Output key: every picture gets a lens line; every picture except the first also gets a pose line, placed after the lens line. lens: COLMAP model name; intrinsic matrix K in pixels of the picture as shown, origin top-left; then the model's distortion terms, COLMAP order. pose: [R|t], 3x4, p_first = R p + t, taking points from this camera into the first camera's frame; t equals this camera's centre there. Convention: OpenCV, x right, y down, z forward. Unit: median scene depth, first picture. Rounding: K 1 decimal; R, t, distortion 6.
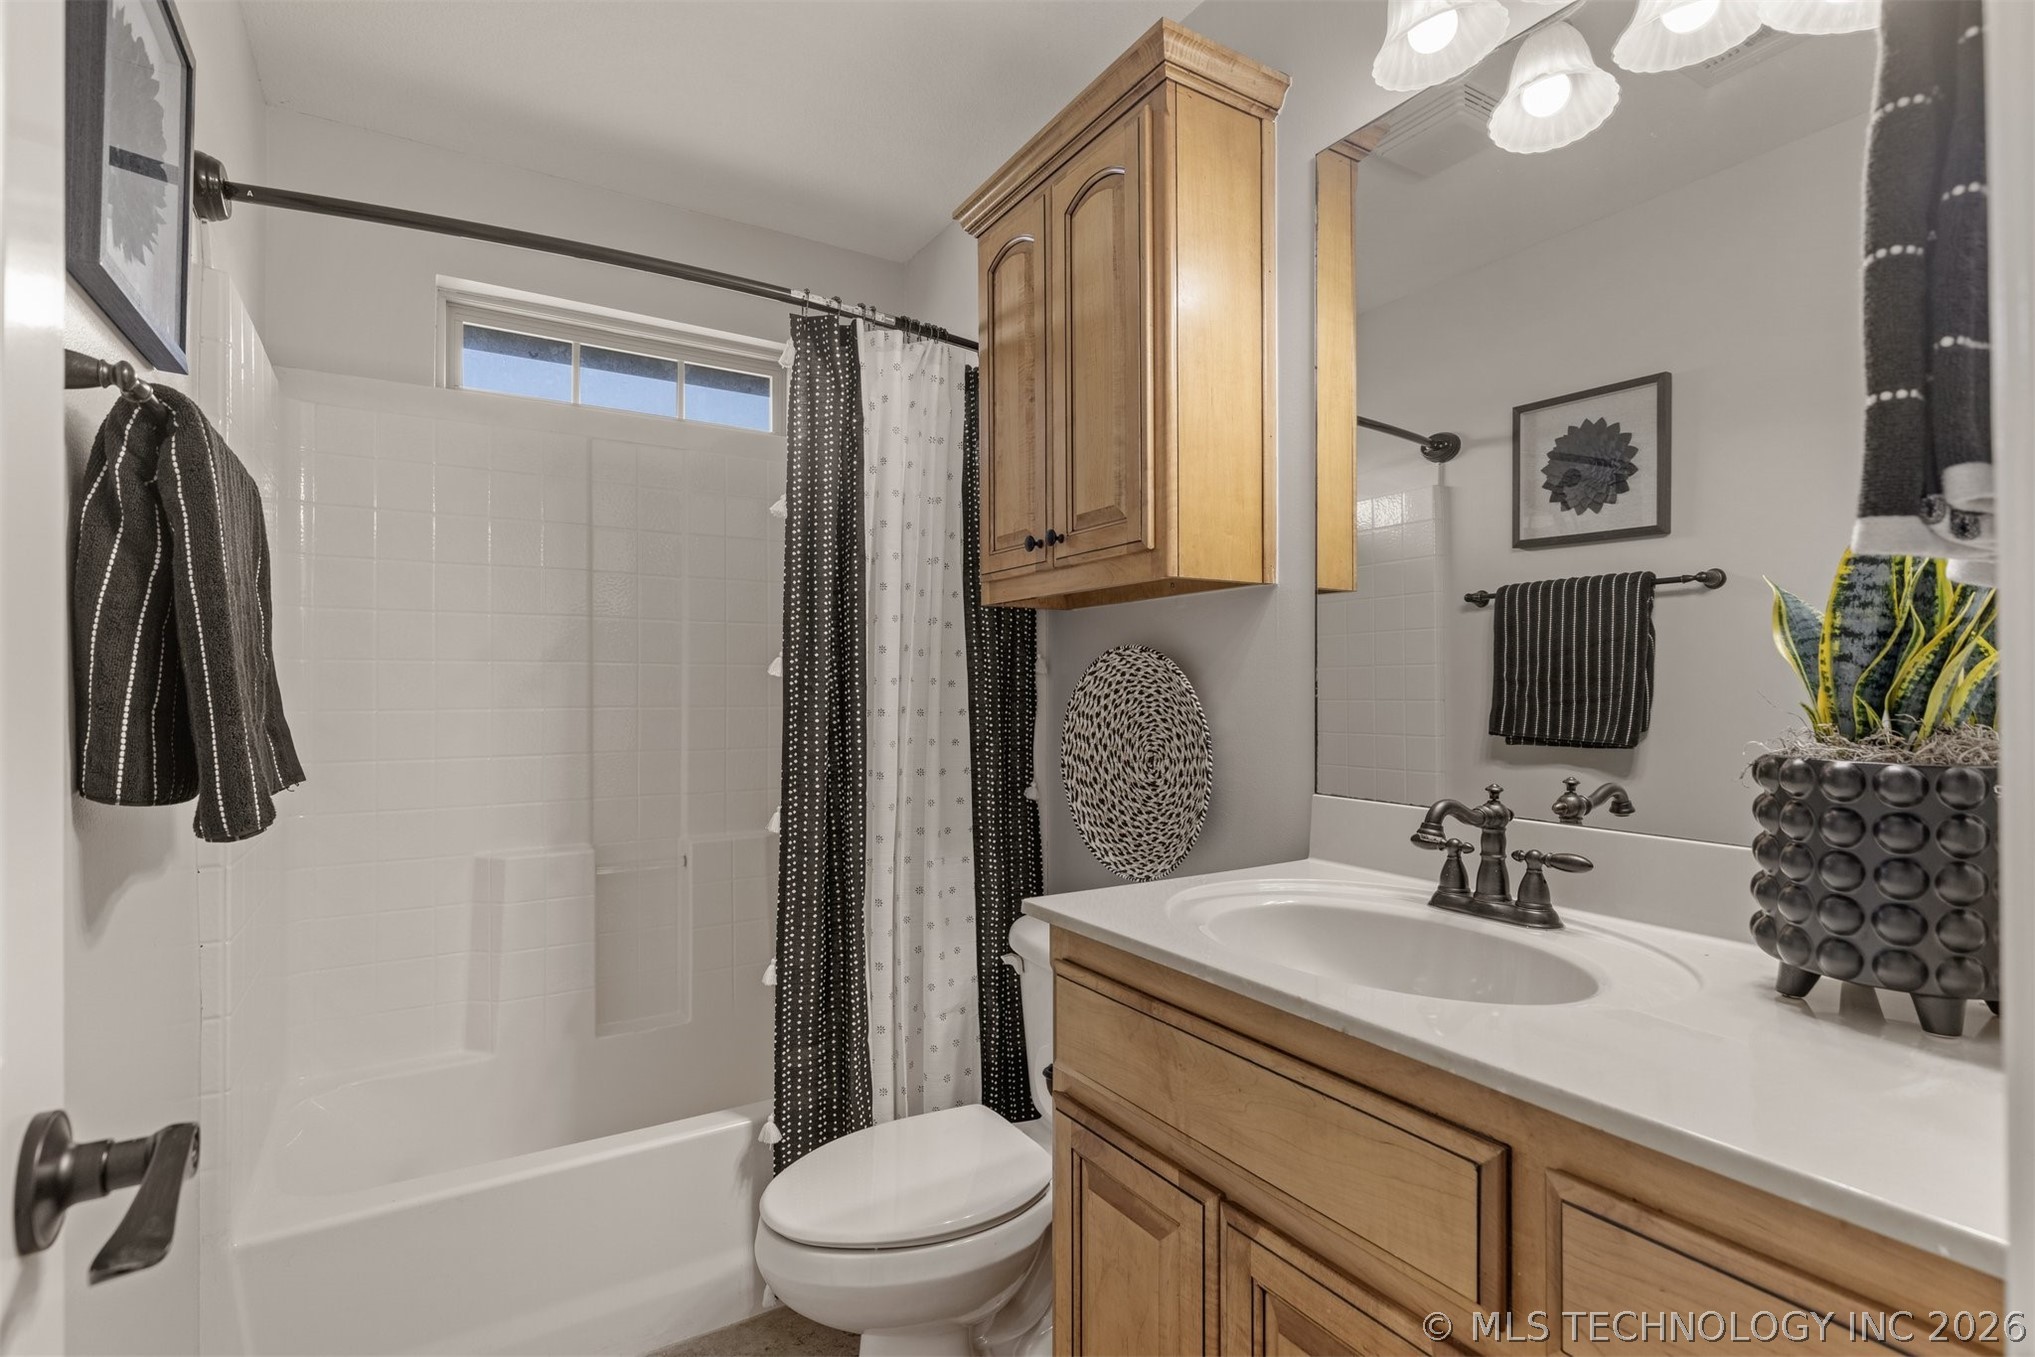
lens RADIAL K [[947.0, 0, 1023.9], [0, 947.0, 688.7], [0, 0, 1]] dist [-0.001267, -0.000365]
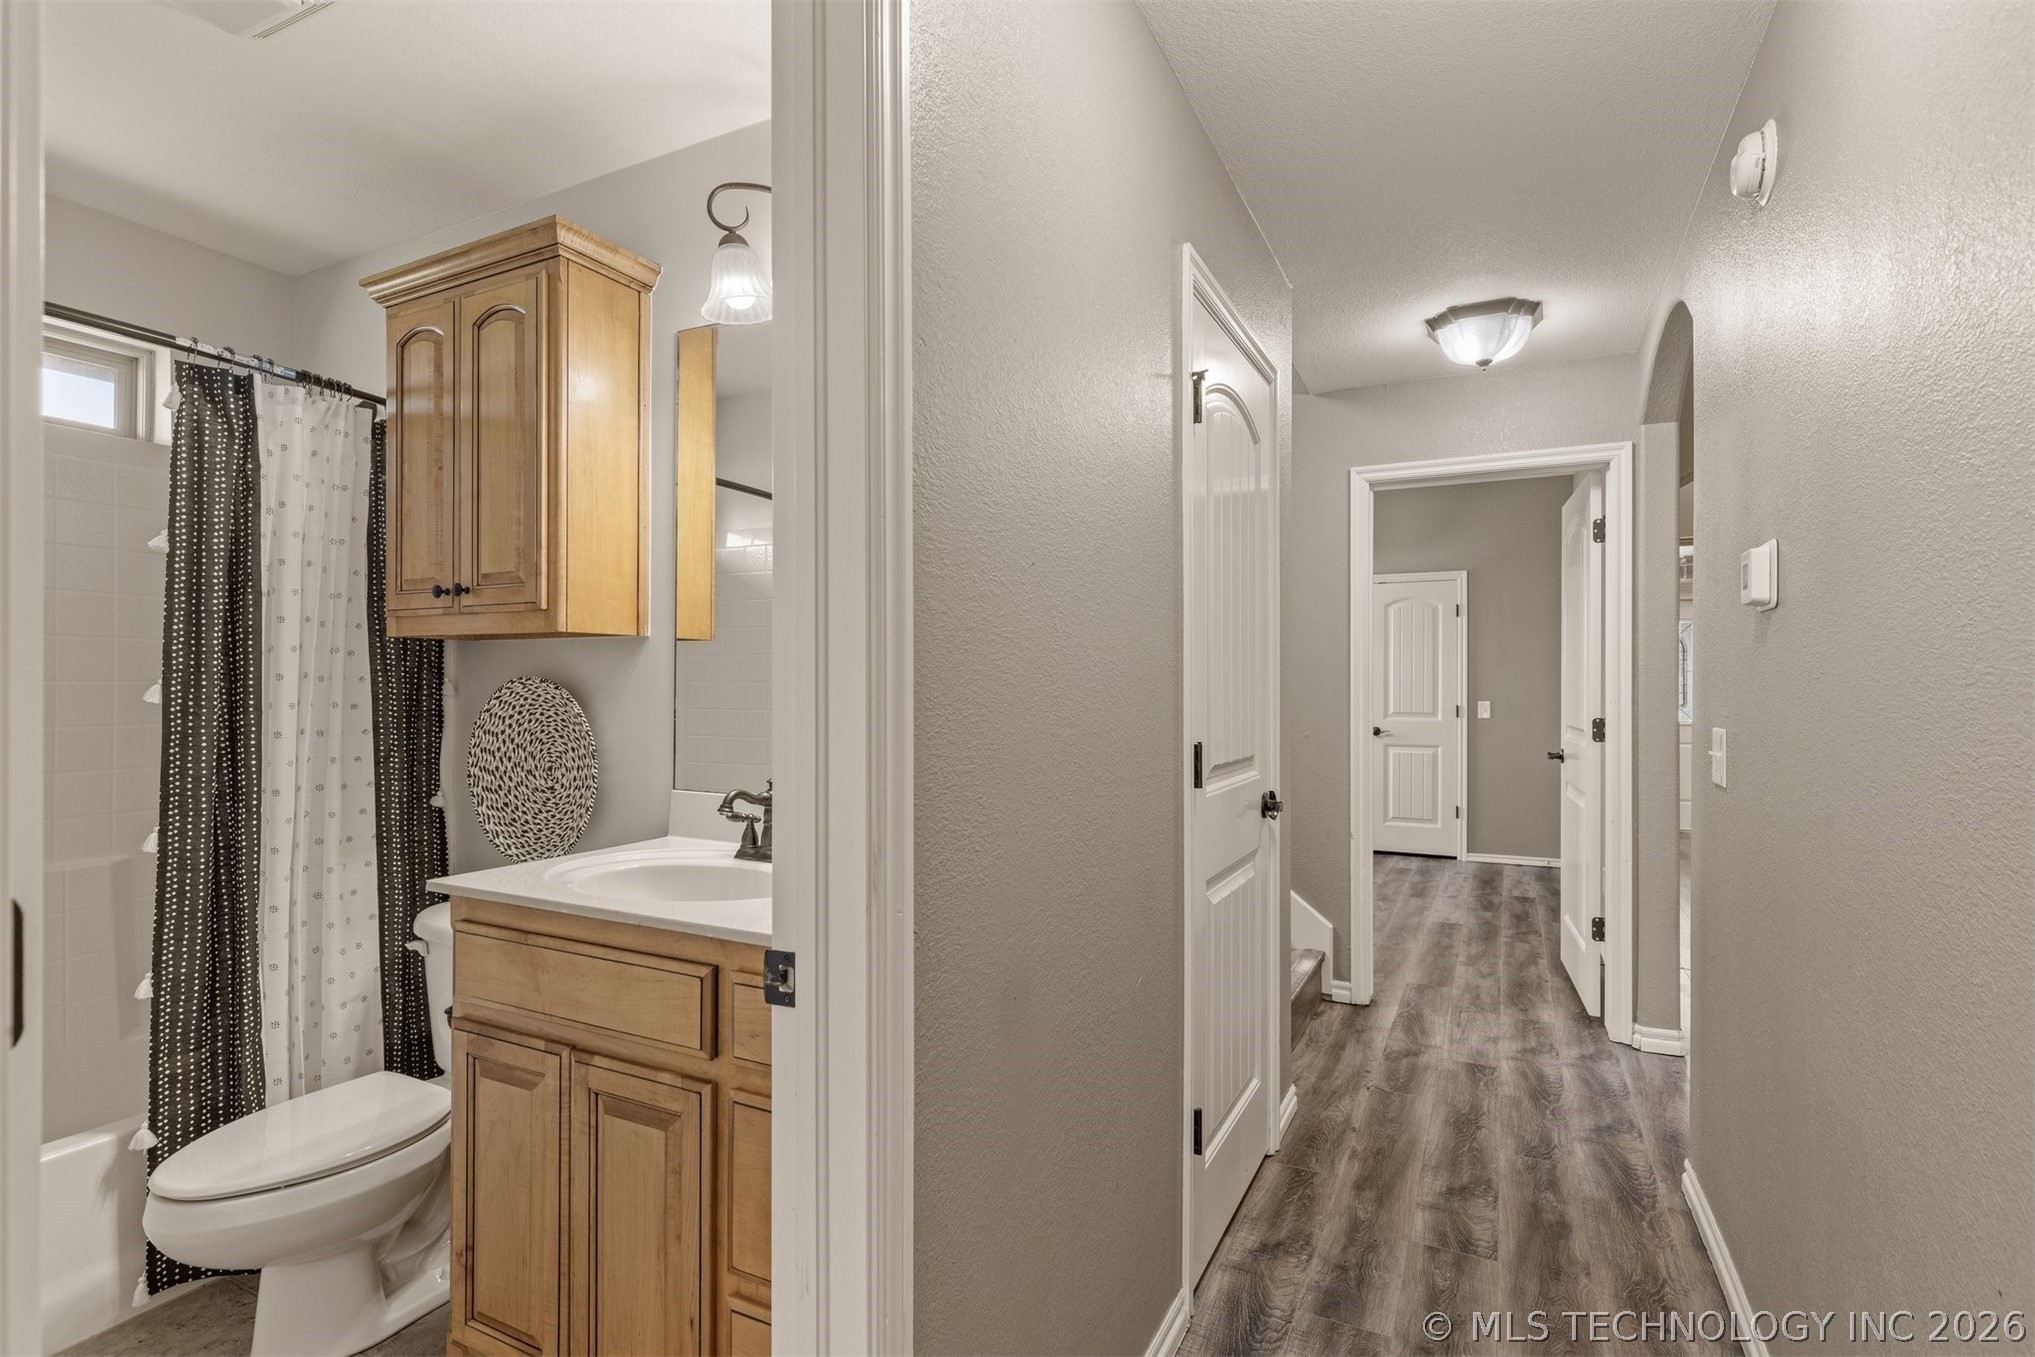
lens RADIAL K [[947.0, 0, 1005.6], [0, 947.0, 683.2], [0, 0, 1]] dist [-0.001267, -0.000365]
pose [[0.855519, 0.007445, 0.517717, 0.002466], [-0.006680, 0.999972, -0.003341, -0.038191], [-0.517728, -0.000600, 0.855545, -0.386264]]
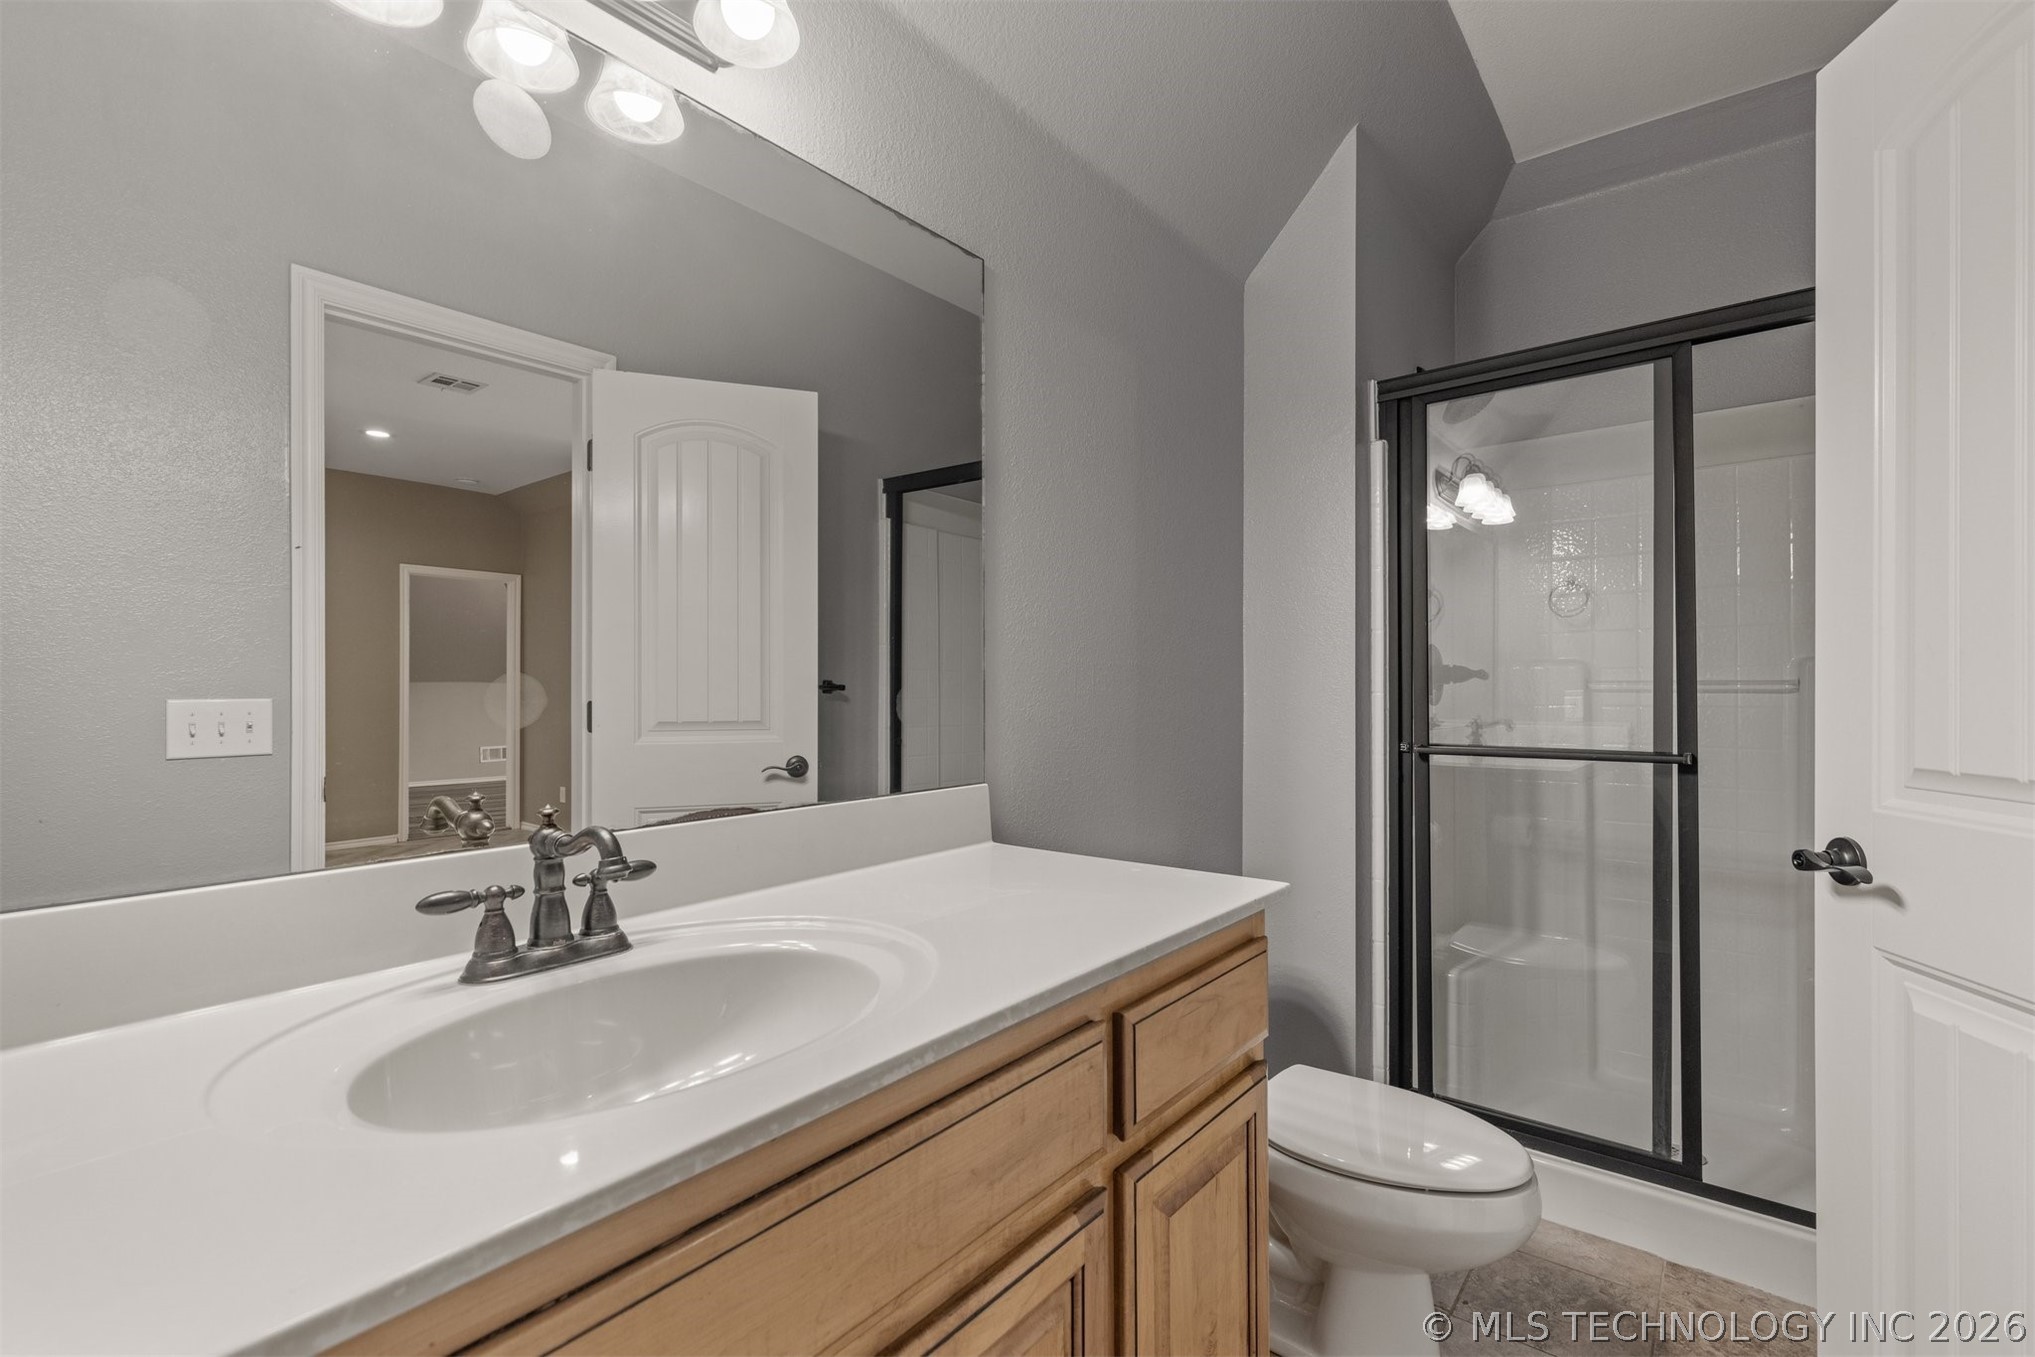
lens RADIAL K [[905.7, 0, 1025.4], [0, 905.7, 690.4], [0, 0, 1]] dist [0.003724, 0.000452]
pose [[-0.340807, 0.015104, 0.940012, -0.265619], [0.002245, 0.999881, -0.015252, 0.008690], [-0.940131, -0.003087, -0.340800, 0.583283]]
